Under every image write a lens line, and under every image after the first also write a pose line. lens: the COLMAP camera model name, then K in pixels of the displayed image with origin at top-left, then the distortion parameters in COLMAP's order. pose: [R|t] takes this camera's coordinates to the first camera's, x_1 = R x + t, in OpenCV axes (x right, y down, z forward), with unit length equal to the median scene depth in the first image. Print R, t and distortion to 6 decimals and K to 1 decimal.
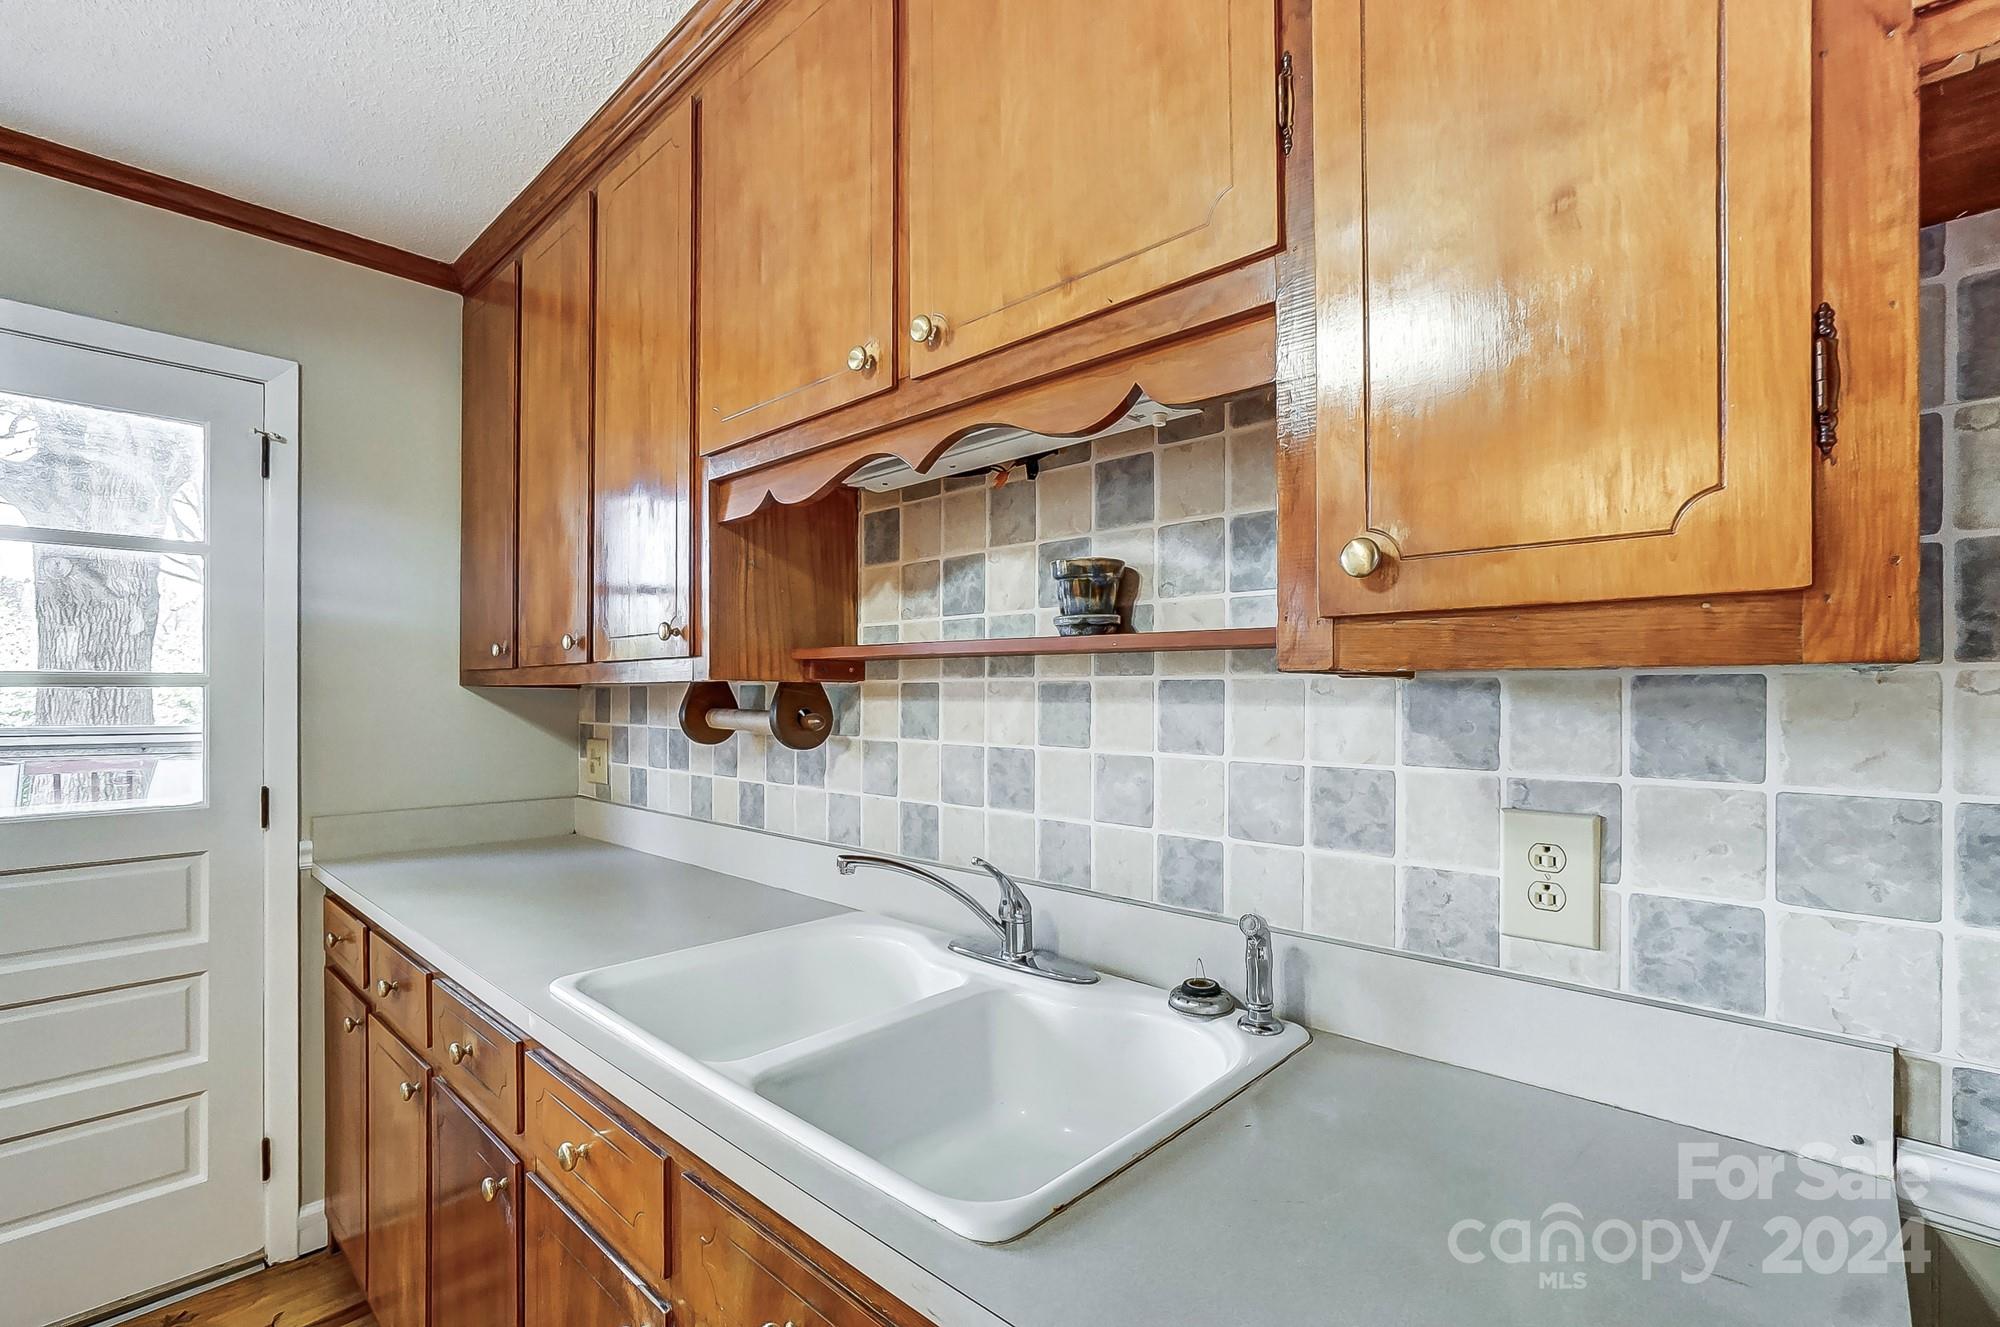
lens RADIAL K [[896.4, 0, 974.1], [0, 896.4, 701.5], [0, 0, 1]] dist [-0.020566, 0.013414]
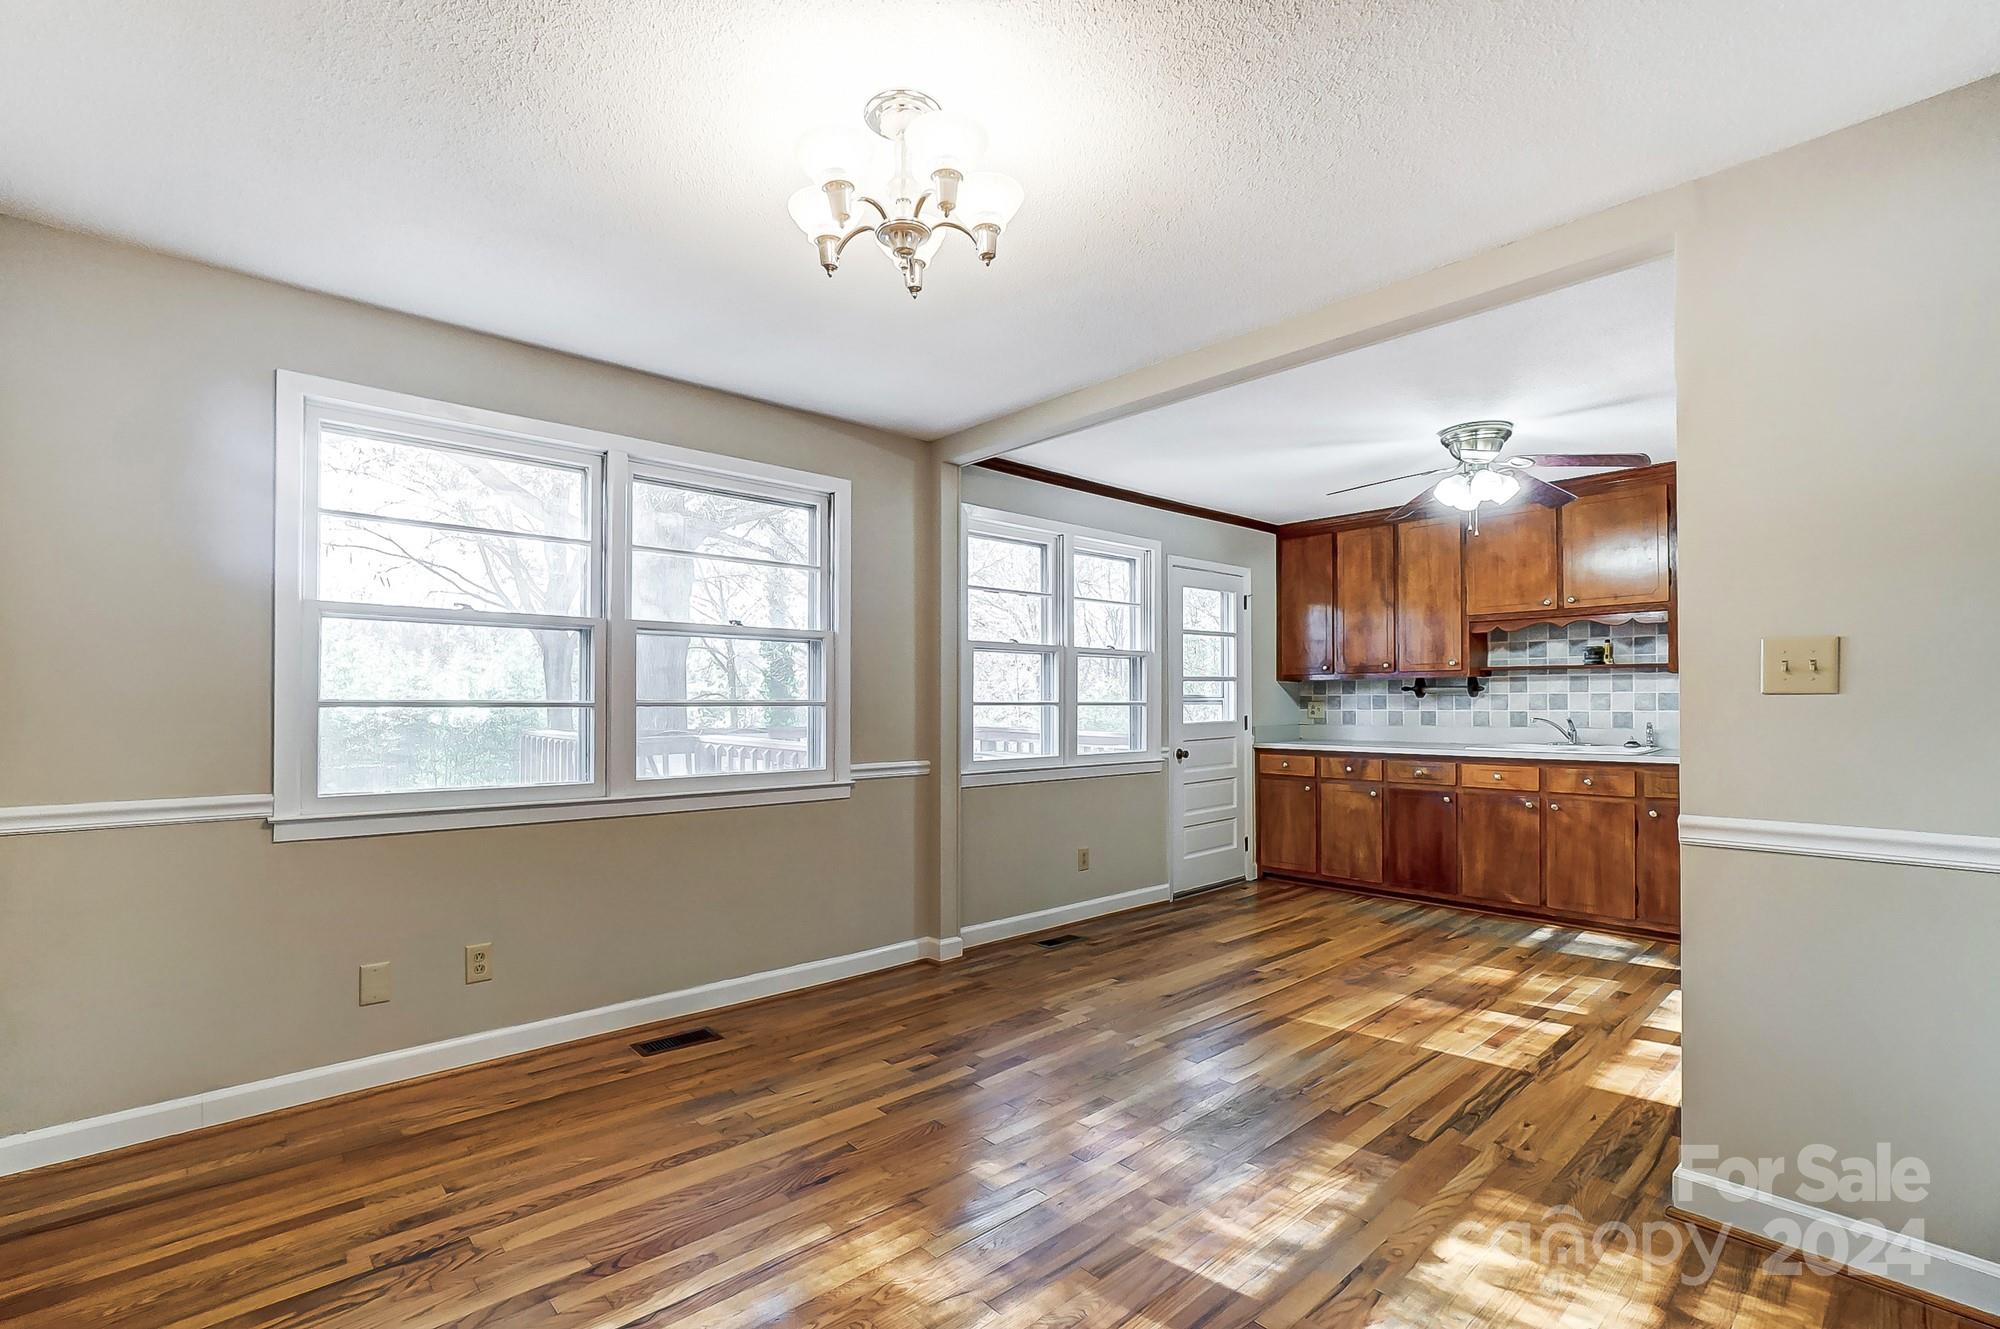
lens RADIAL K [[902.4, 0, 982.4], [0, 902.4, 693.7], [0, 0, 1]] dist [-0.034506, 0.000270]
pose [[0.997920, -0.004305, -0.064320, -2.136143], [0.002988, 0.999784, -0.020559, 0.122676], [0.064394, 0.020324, 0.997718, -2.883091]]
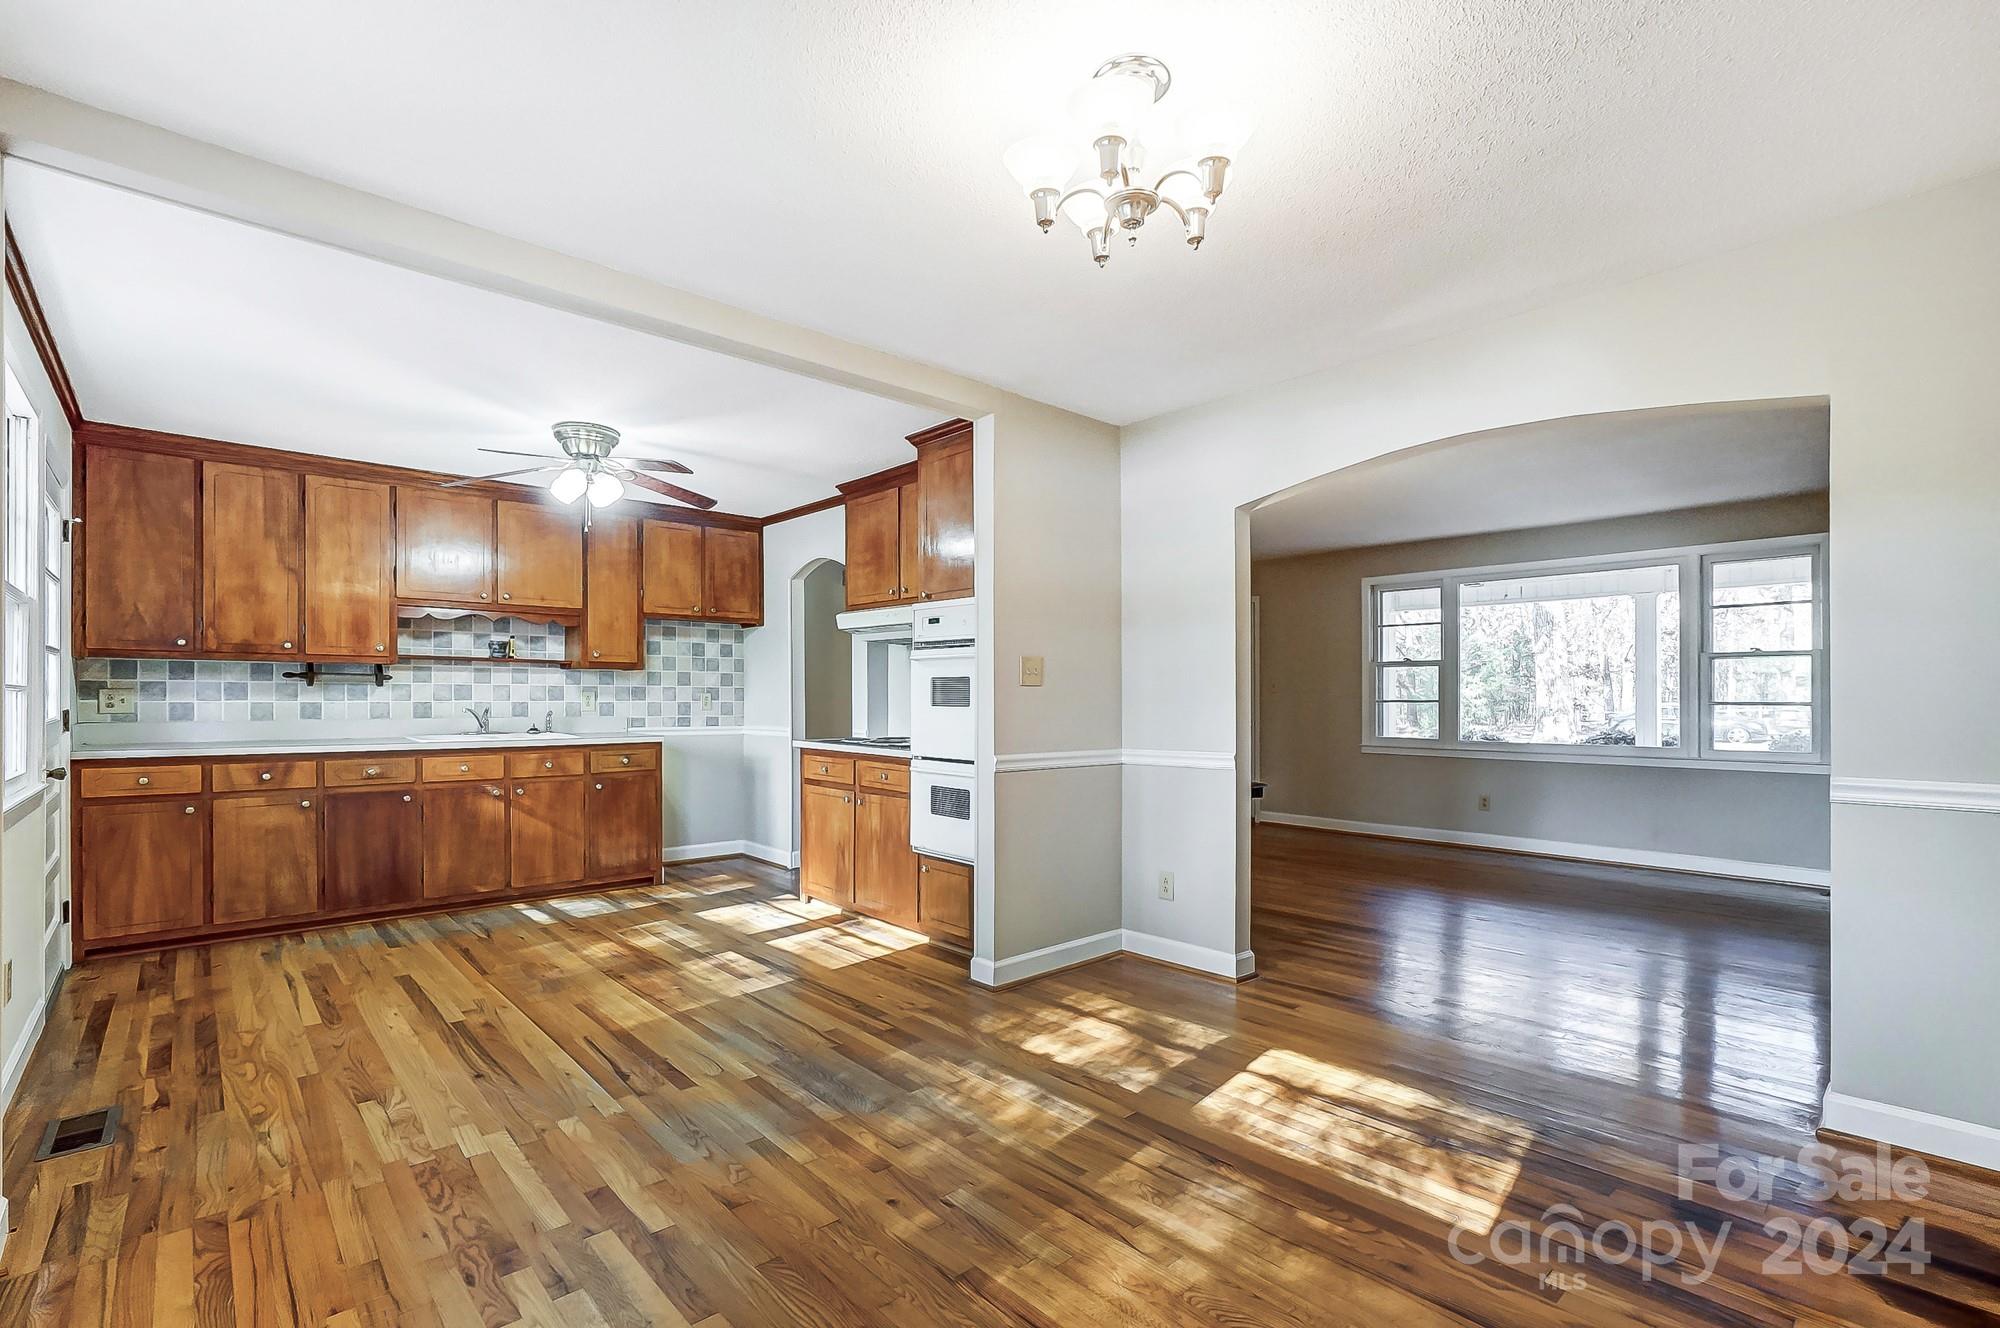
lens RADIAL K [[896.4, 0, 974.1], [0, 896.4, 702.0], [0, 0, 1]] dist [-0.020566, 0.013414]
pose [[0.076469, -0.004173, 0.997063, -3.613534], [0.007891, 0.999962, 0.003580, 0.131459], [-0.997041, 0.007594, 0.076499, -1.474399]]
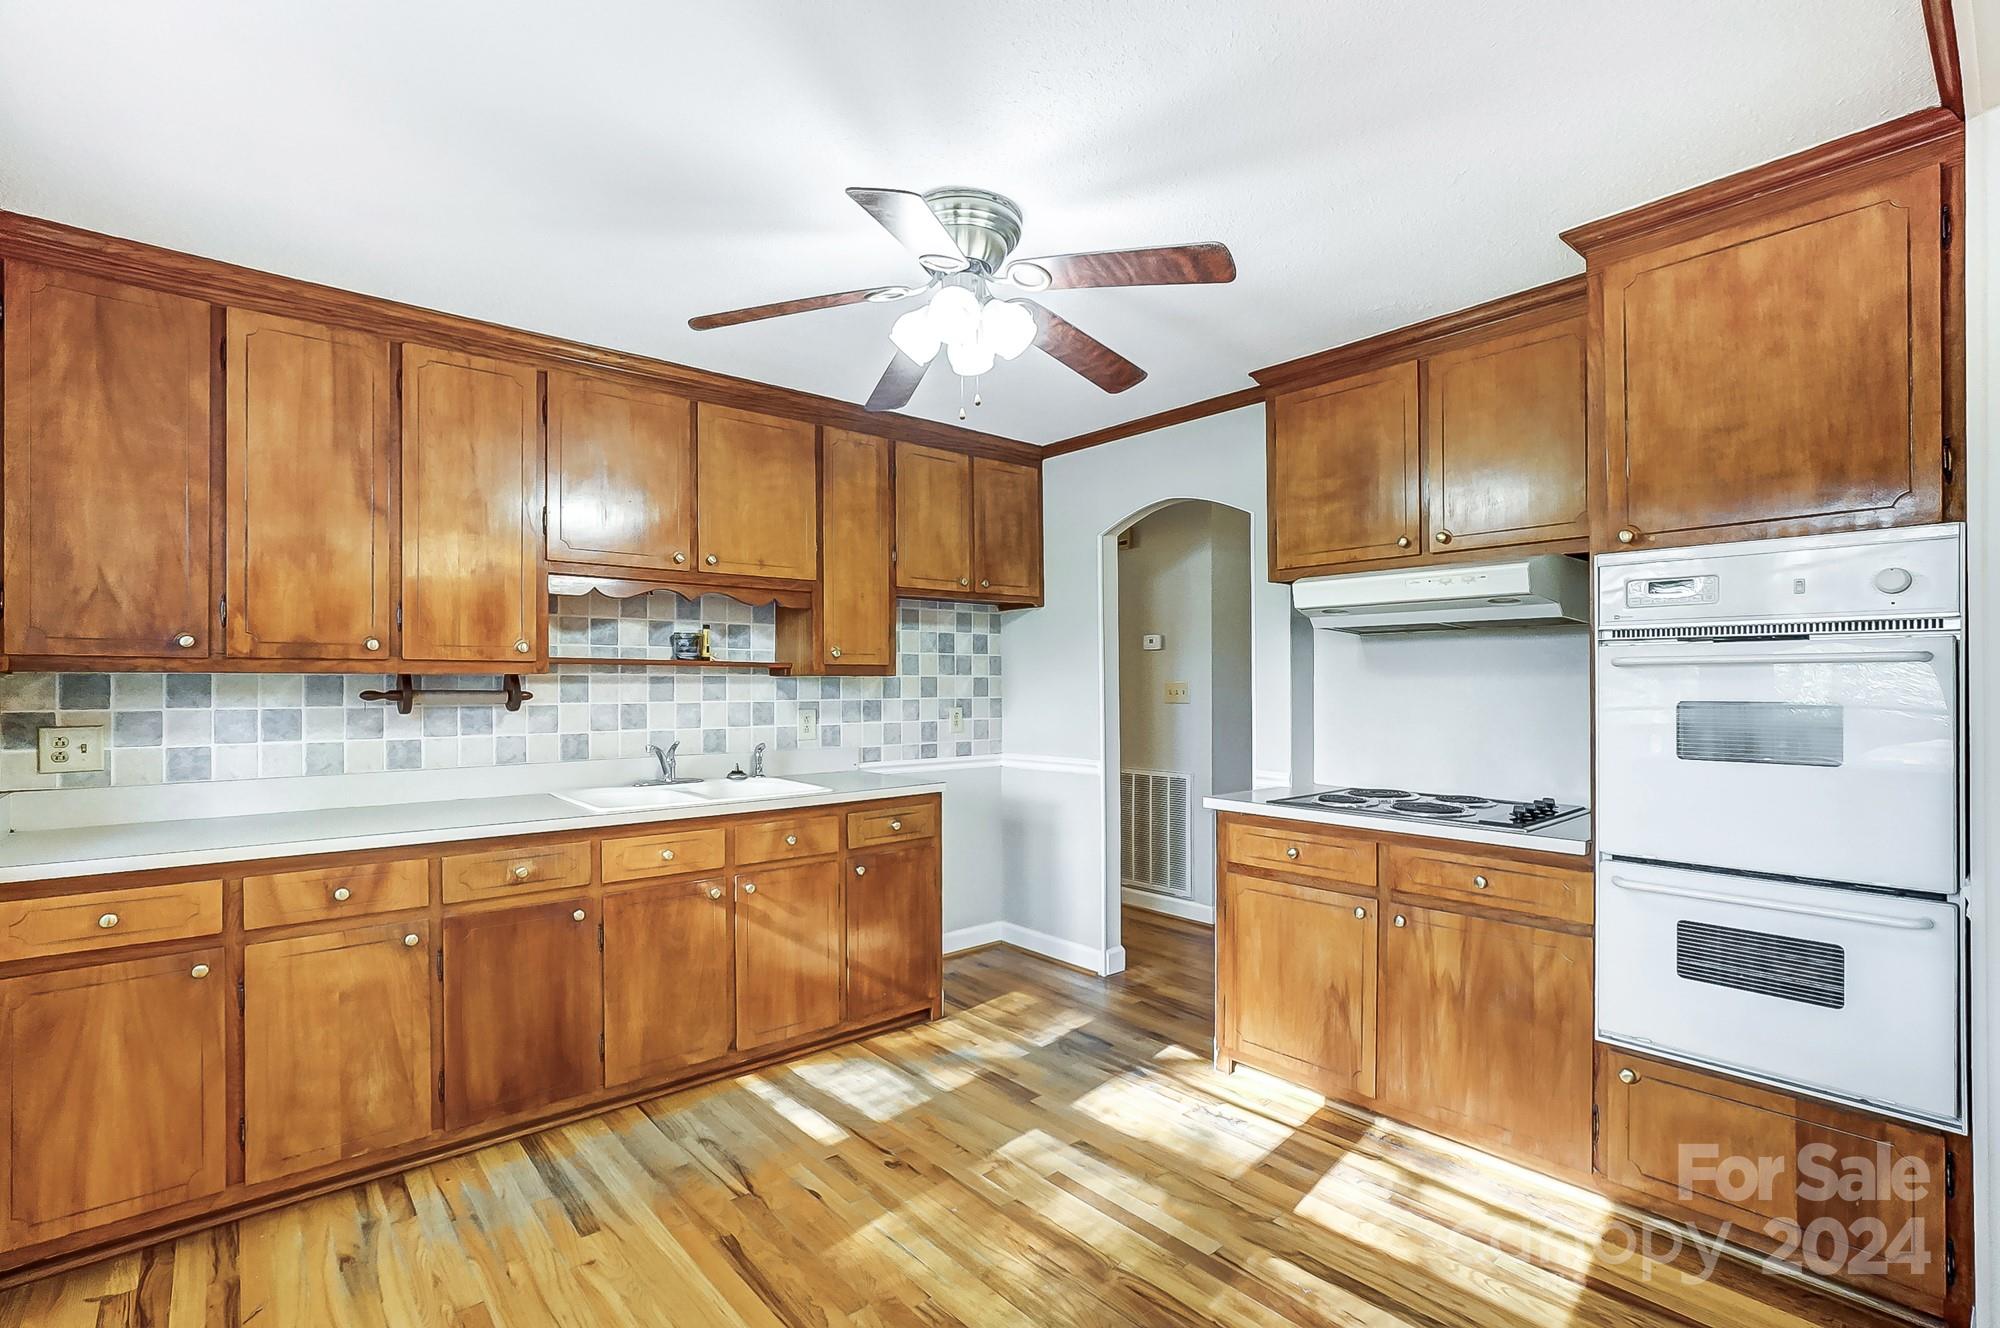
lens RADIAL K [[916.7, 0, 974.8], [0, 916.7, 682.4], [0, 0, 1]] dist [-0.022909, 0.012701]
pose [[0.103788, 0.004176, 0.994591, -2.292251], [0.015125, 0.999869, -0.005776, 0.023798], [-0.994484, 0.015643, 0.103711, -0.149550]]
